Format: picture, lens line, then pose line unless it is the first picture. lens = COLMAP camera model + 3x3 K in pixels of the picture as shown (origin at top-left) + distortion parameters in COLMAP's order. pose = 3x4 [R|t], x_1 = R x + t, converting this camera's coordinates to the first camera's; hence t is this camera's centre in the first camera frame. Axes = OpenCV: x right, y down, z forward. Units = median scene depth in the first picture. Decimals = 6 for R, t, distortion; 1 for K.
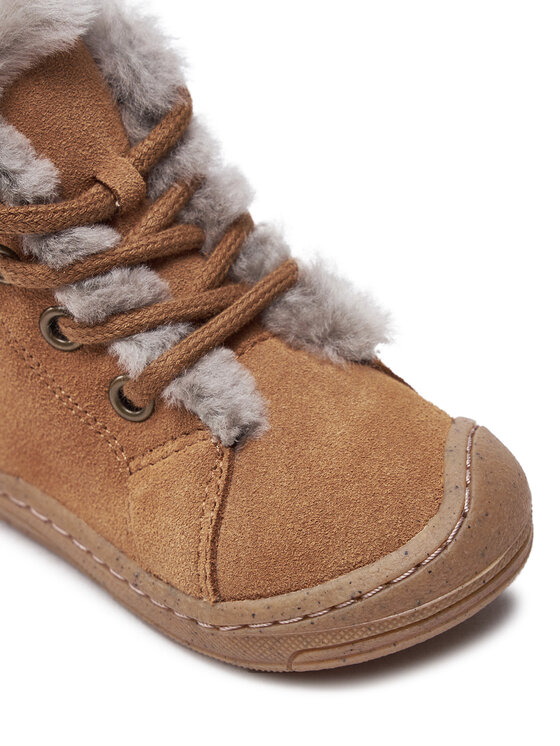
lens RADIAL K [[2200.9, 0, 278.6], [0, 2200.9, 372.3], [0, 0, 1]] dist [0.093920, 0.000000]
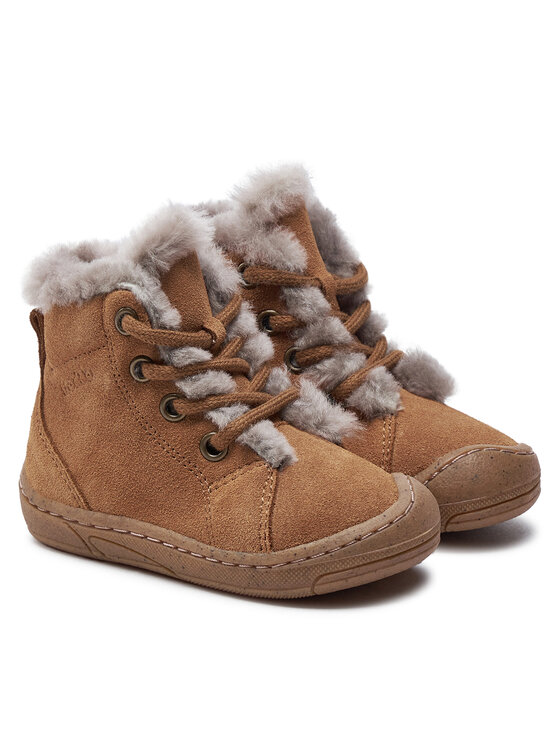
lens RADIAL K [[2200.9, 0, 280.7], [0, 2200.9, 373.1], [0, 0, 1]] dist [0.093920, 0.000000]
pose [[0.969777, 0.075435, 0.232038, -0.430751], [0.009649, 0.938406, -0.345399, 0.567624], [-0.243801, 0.337199, 0.909317, -0.623715]]
